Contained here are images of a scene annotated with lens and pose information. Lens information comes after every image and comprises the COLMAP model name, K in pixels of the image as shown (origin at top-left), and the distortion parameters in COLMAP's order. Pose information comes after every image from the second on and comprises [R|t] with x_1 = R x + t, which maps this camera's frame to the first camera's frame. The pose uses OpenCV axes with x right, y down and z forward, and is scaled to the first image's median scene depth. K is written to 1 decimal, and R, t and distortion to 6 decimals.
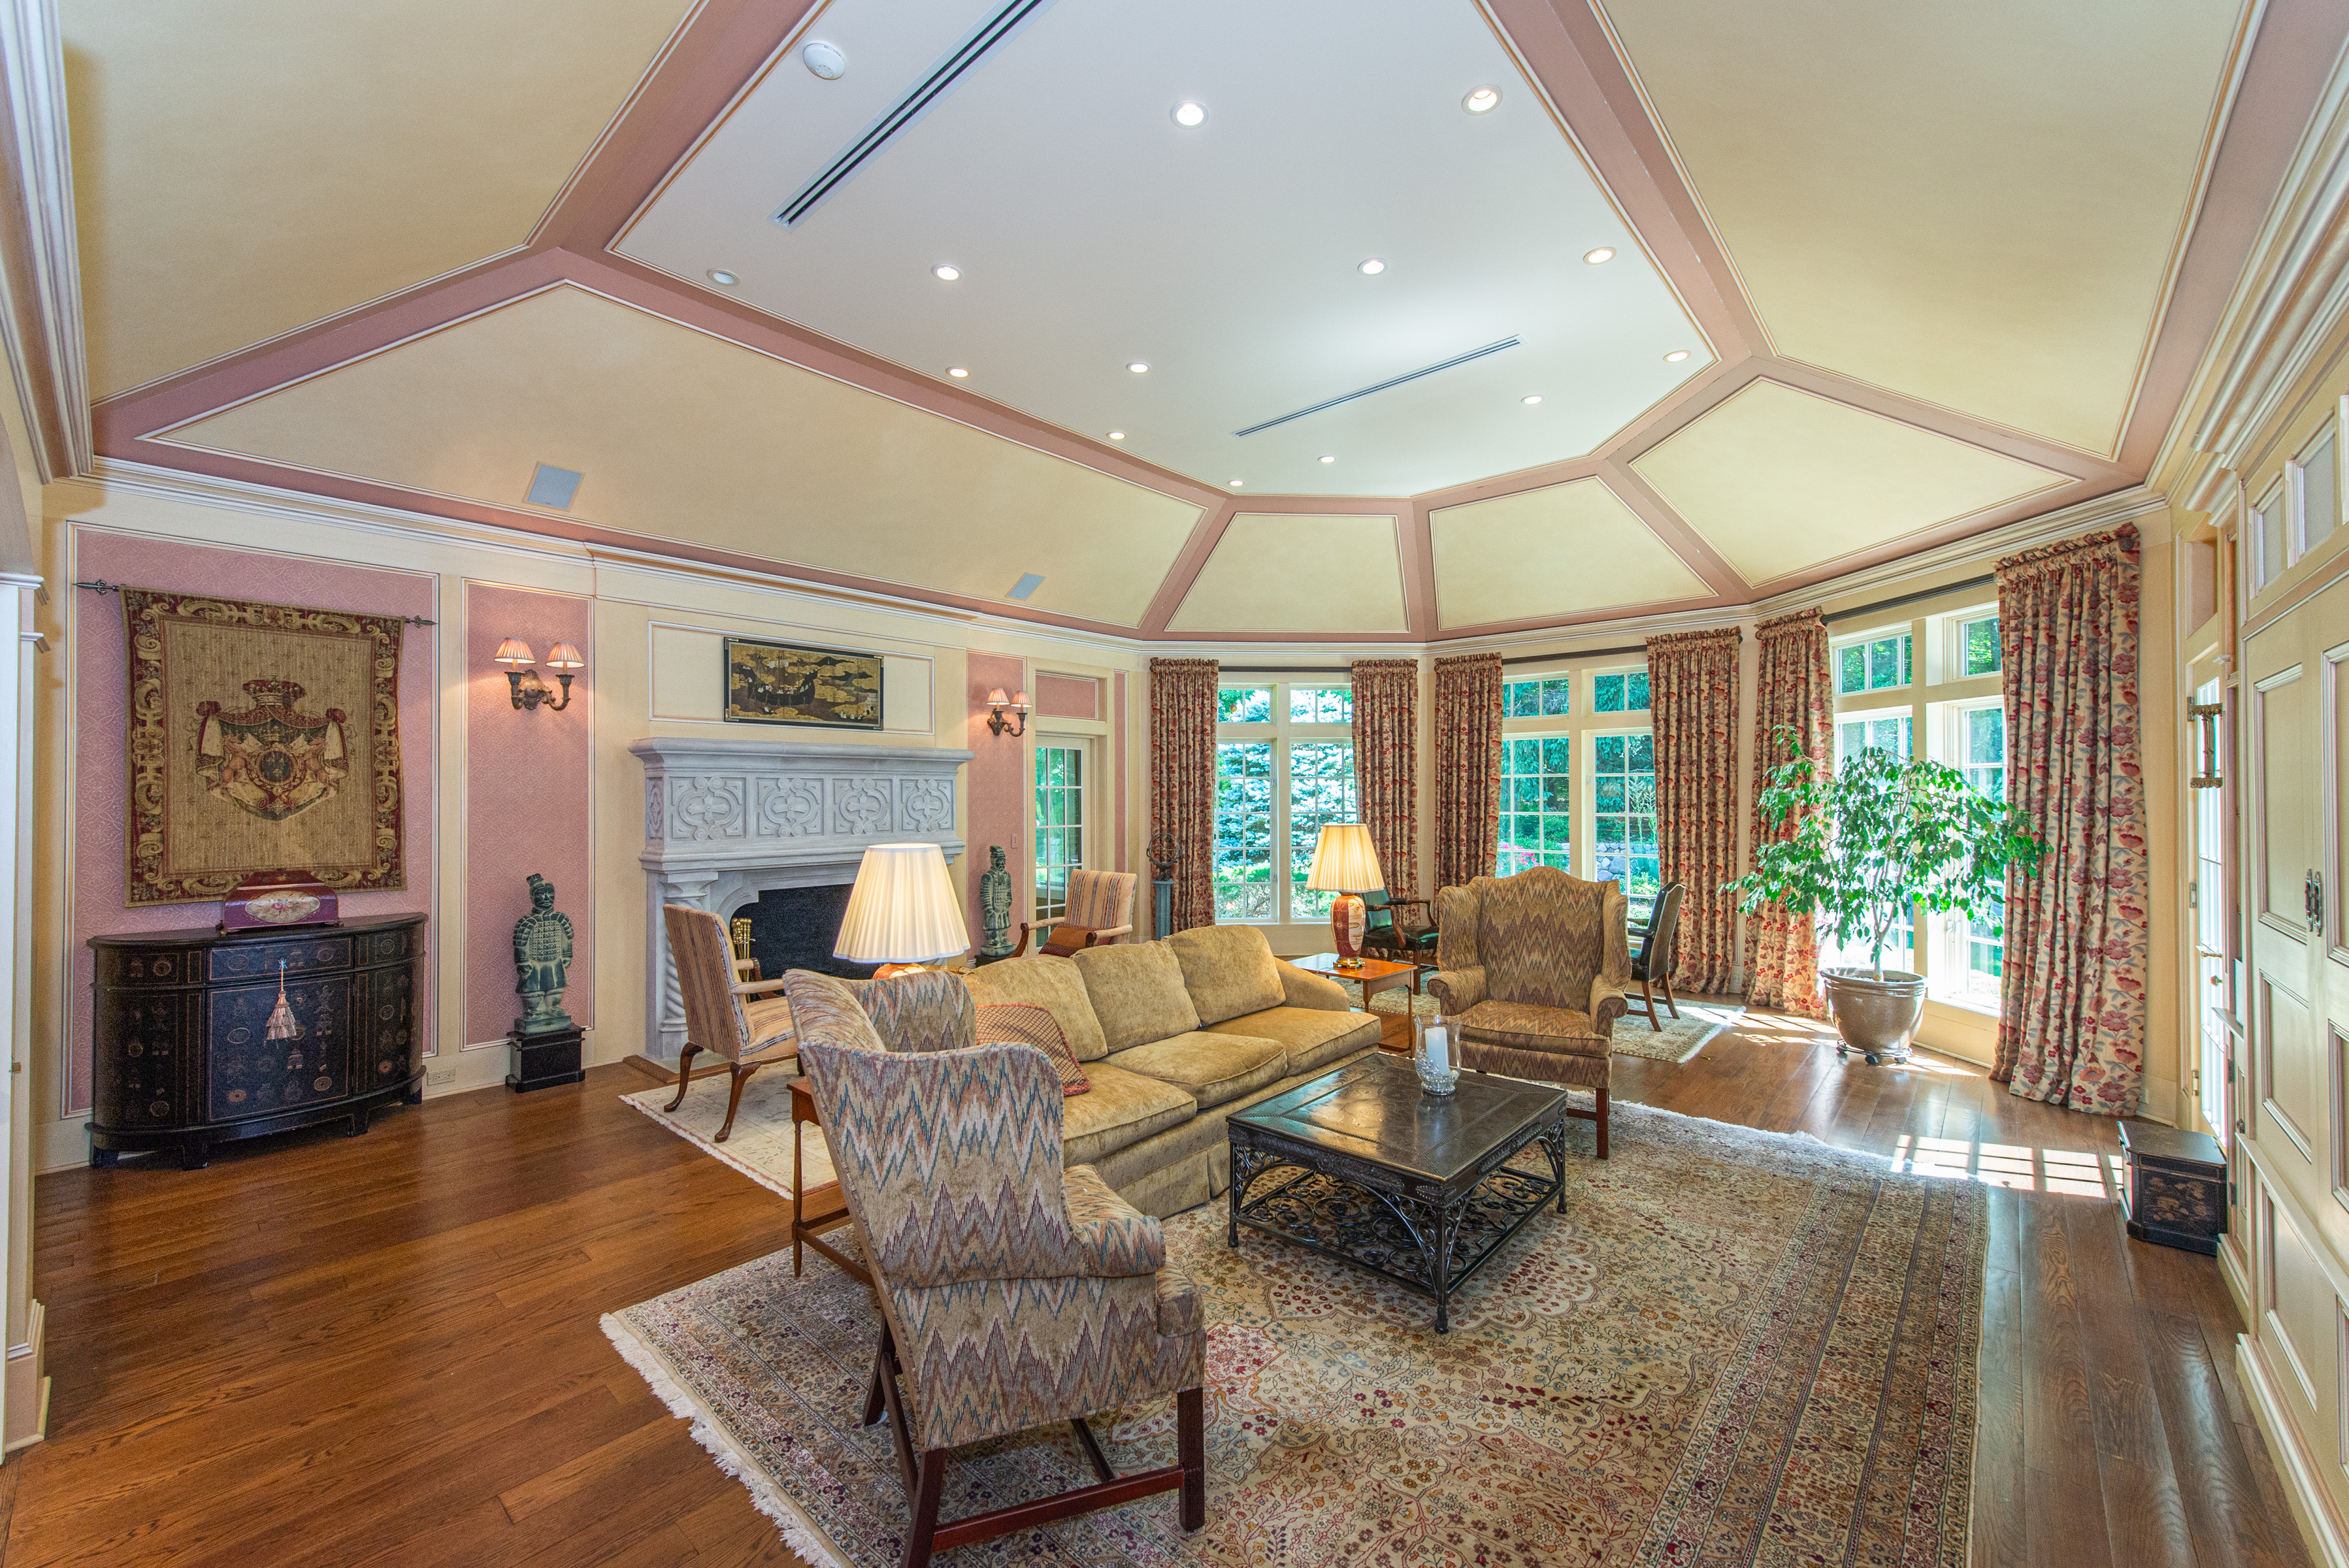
lens RADIAL K [[938.4, 0, 1176.6], [0, 938.4, 788.2], [0, 0, 1]] dist [-0.000270, -0.000003]
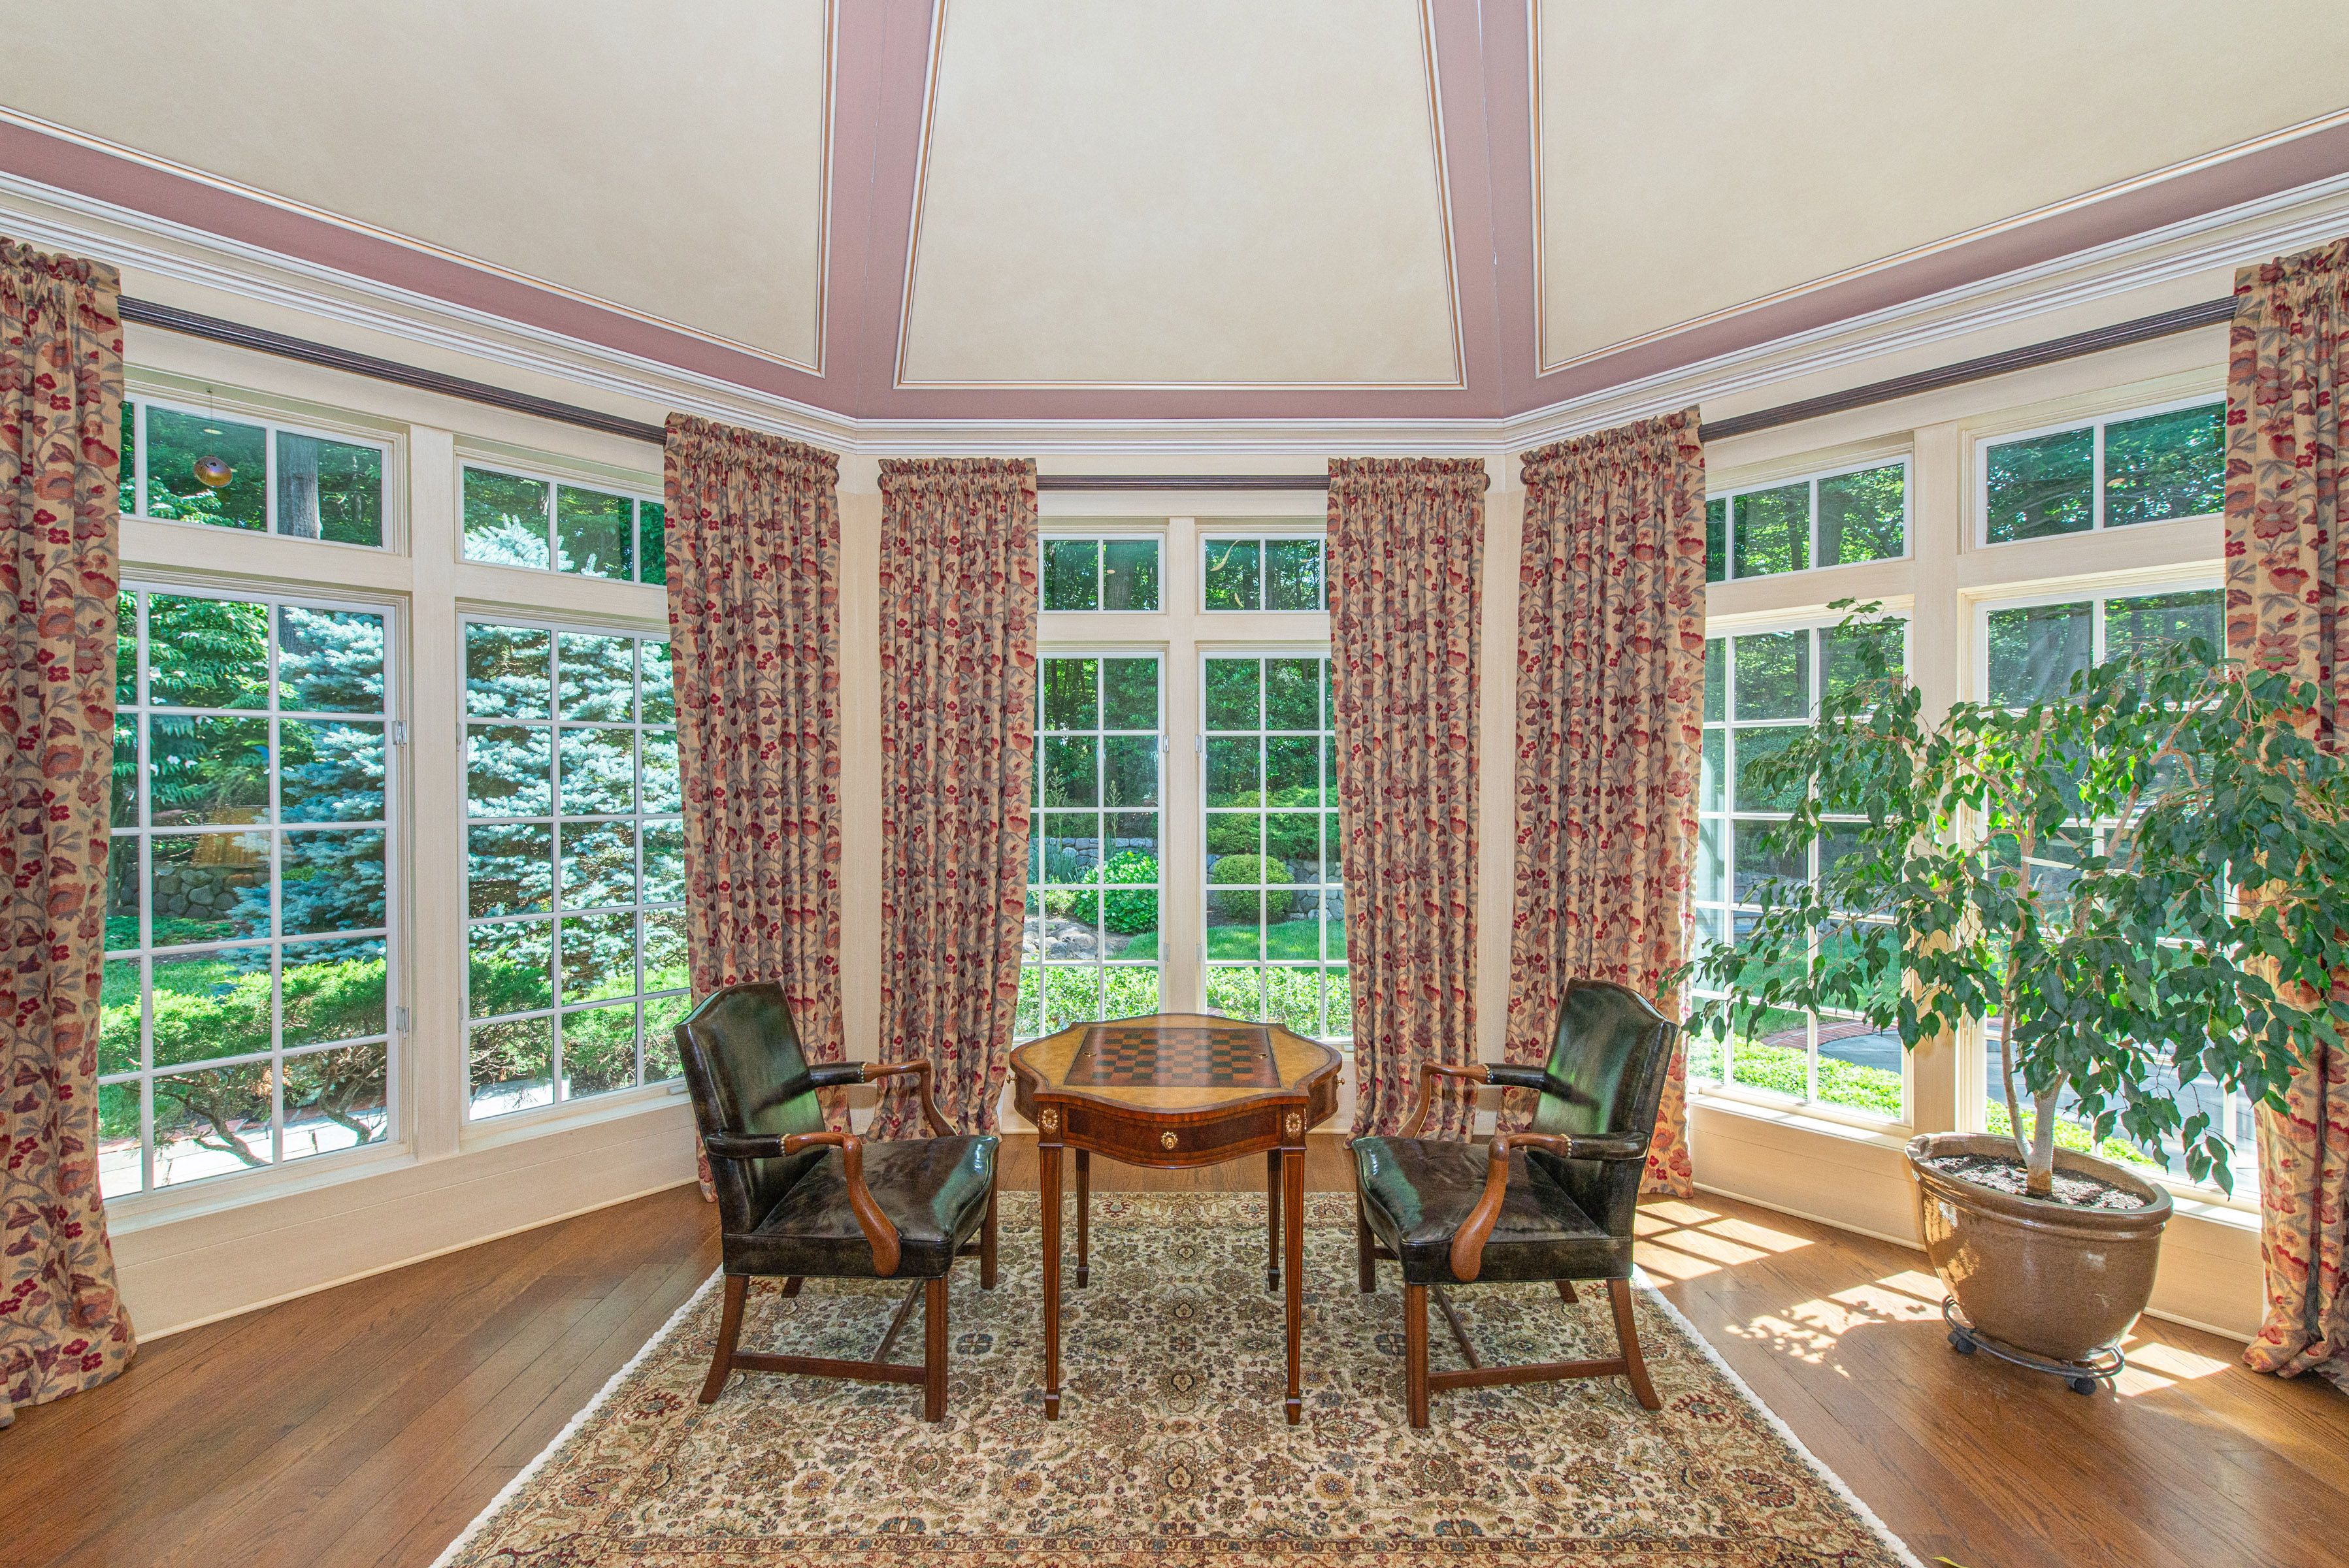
lens RADIAL K [[950.7, 0, 1181.5], [0, 950.7, 782.0], [0, 0, 1]] dist [0.002184, 0.000147]
pose [[0.749549, -0.002679, 0.661943, 0.088799], [-0.002262, 0.999976, 0.006608, 0.008774], [-0.661945, -0.006450, 0.749525, 0.580752]]
